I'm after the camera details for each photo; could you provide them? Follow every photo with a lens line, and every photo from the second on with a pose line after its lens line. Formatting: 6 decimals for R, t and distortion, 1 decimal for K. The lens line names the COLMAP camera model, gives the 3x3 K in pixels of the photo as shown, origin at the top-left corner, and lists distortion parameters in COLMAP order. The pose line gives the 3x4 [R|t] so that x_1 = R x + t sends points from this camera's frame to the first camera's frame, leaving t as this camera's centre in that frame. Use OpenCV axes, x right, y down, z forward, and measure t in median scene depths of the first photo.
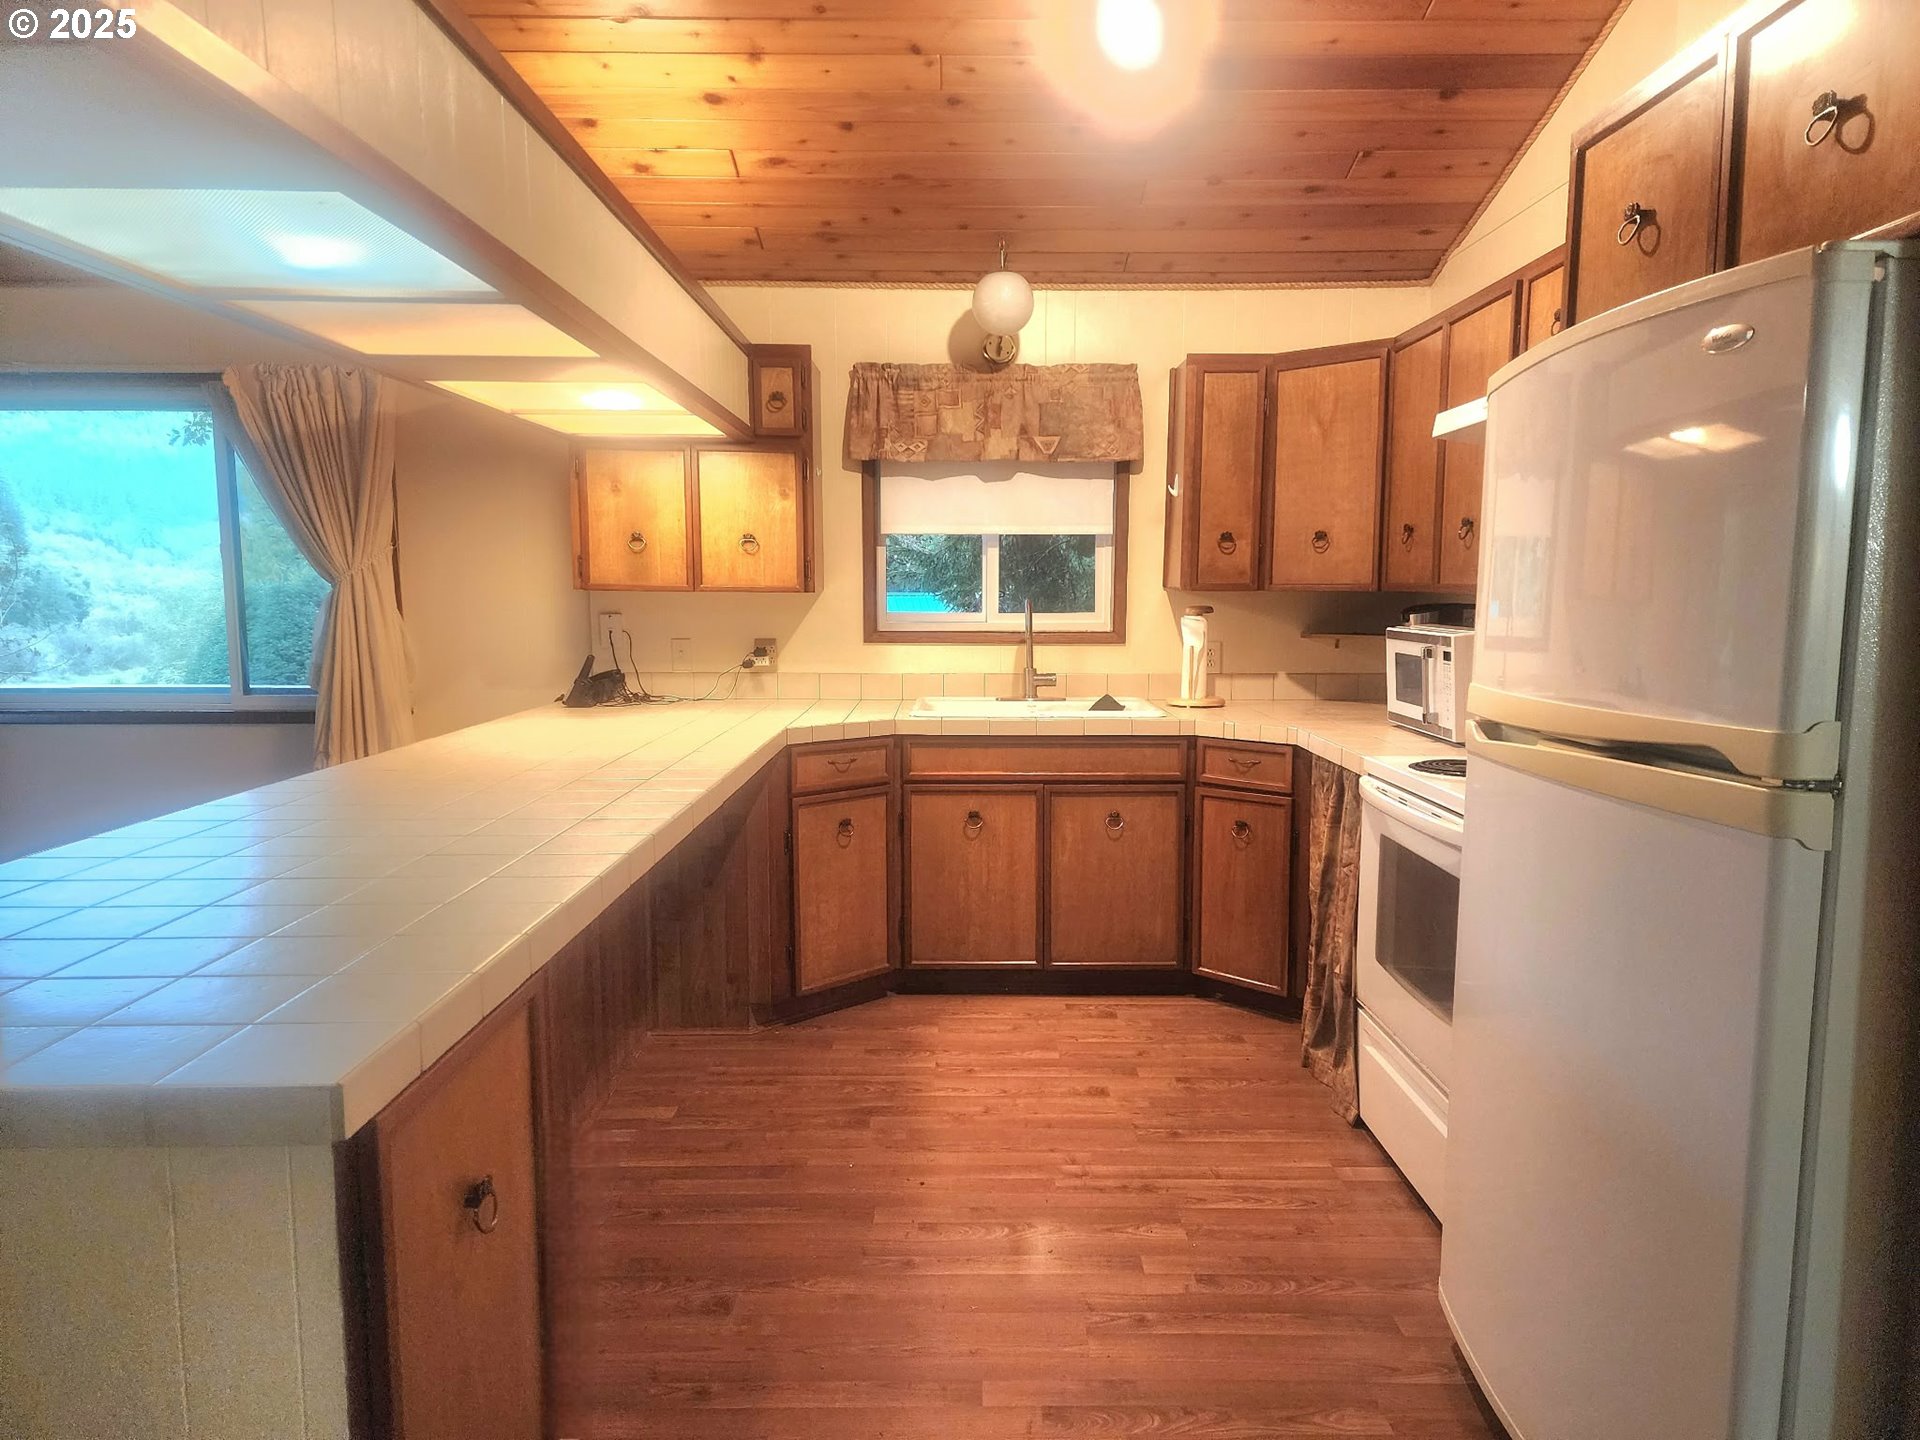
lens RADIAL K [[1296.0, 0, 960.0], [0, 1296.0, 720.0], [0, 0, 1]] dist [0.202978, -0.159788]
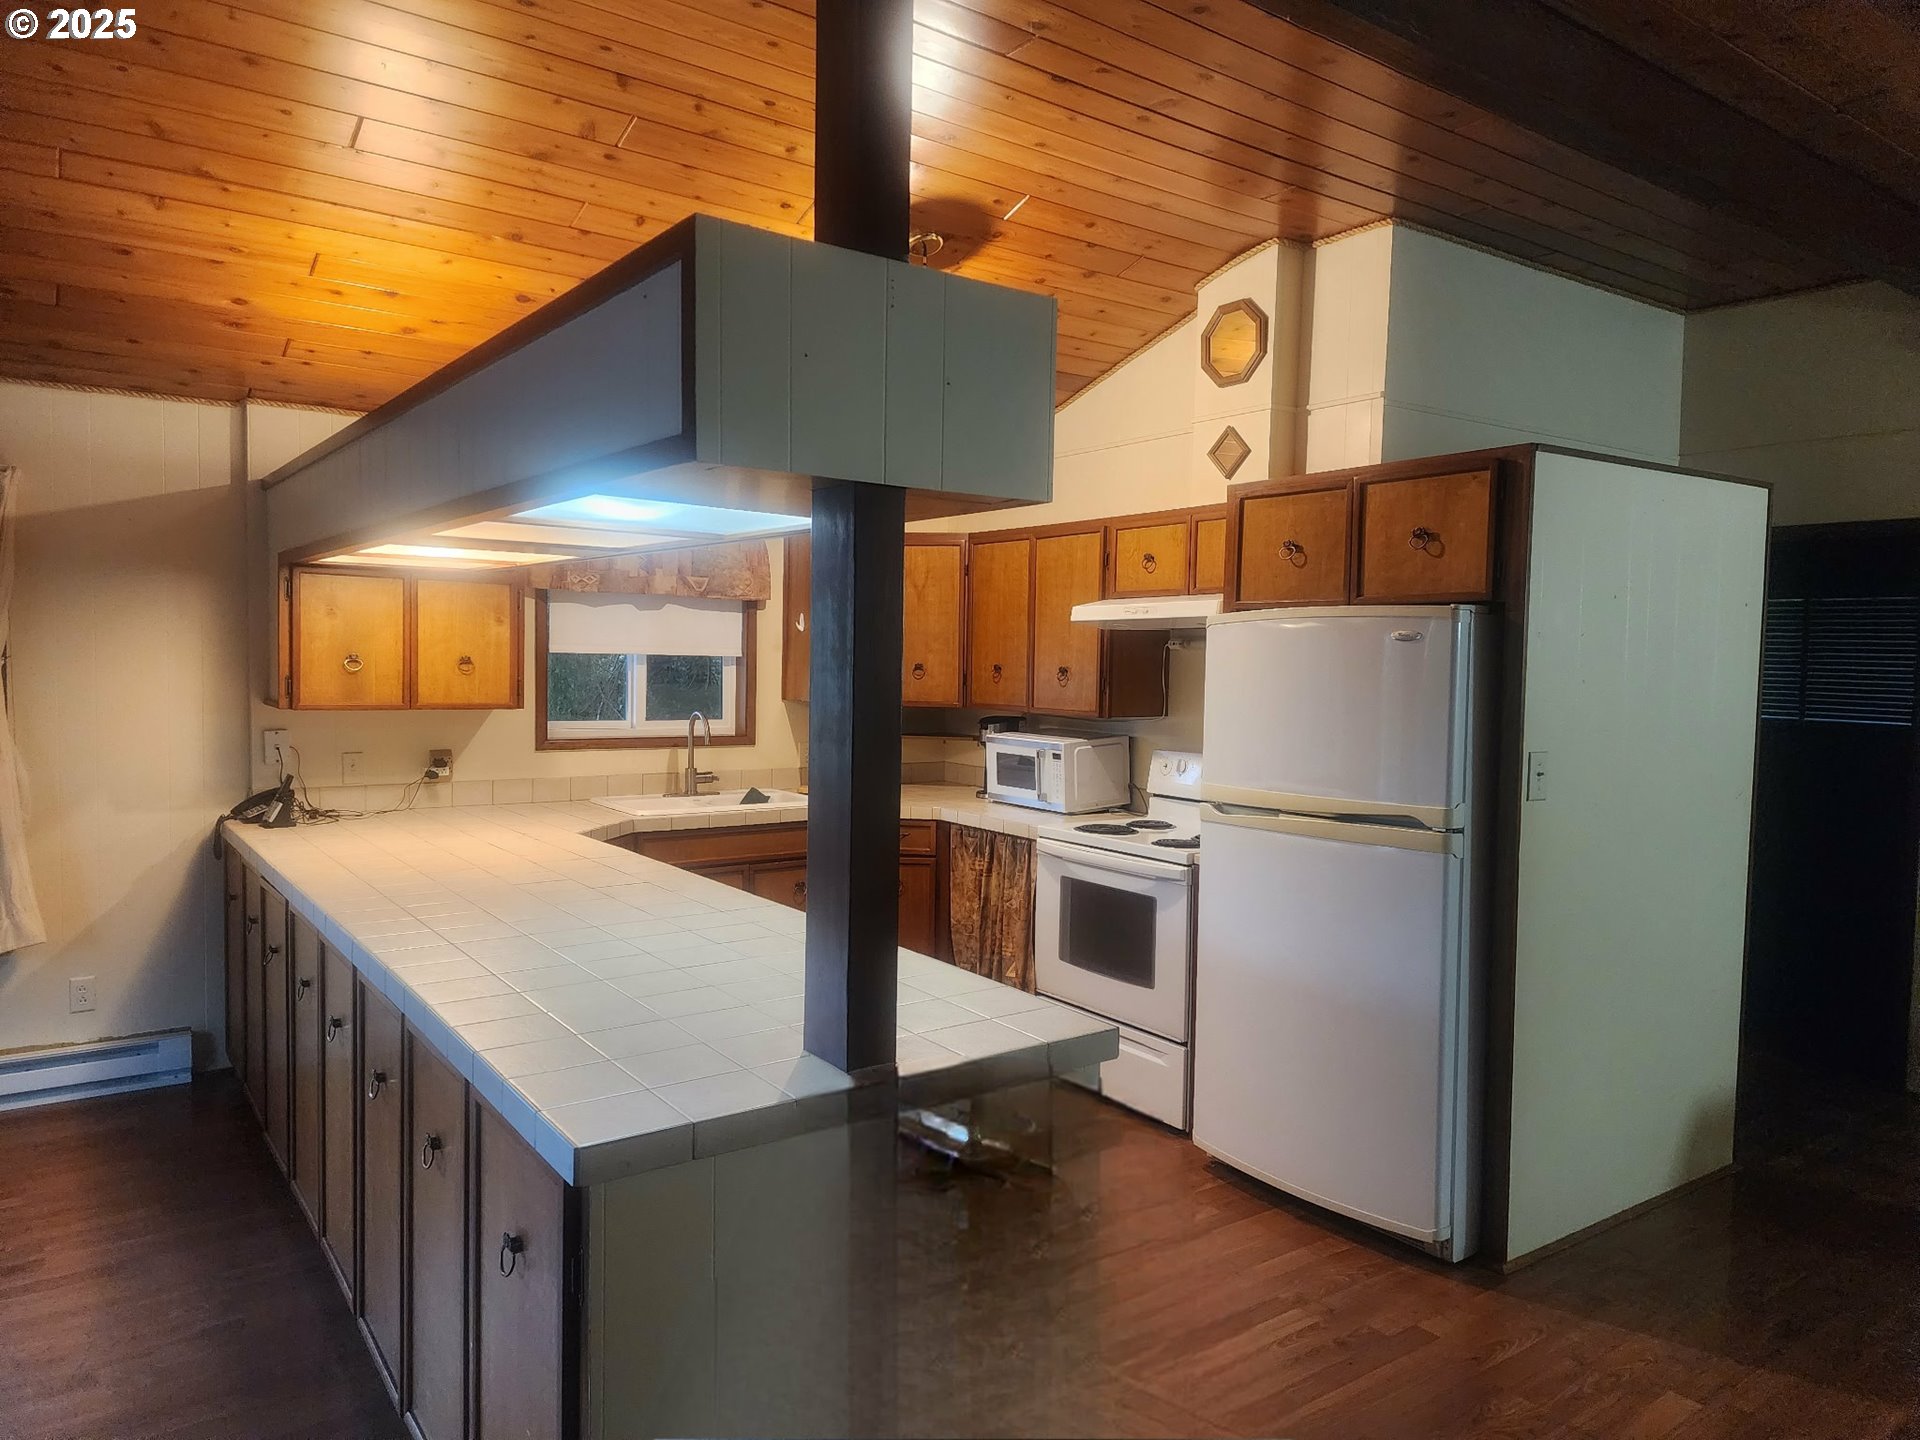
lens RADIAL K [[1265.2, 0, 967.9], [0, 1265.2, 710.9], [0, 0, 1]] dist [0.087039, -0.071397]
pose [[0.810616, -0.010904, 0.585477, -0.422994], [0.044286, 0.998105, -0.042727, -0.031855], [-0.583901, 0.060563, 0.809562, -0.090302]]
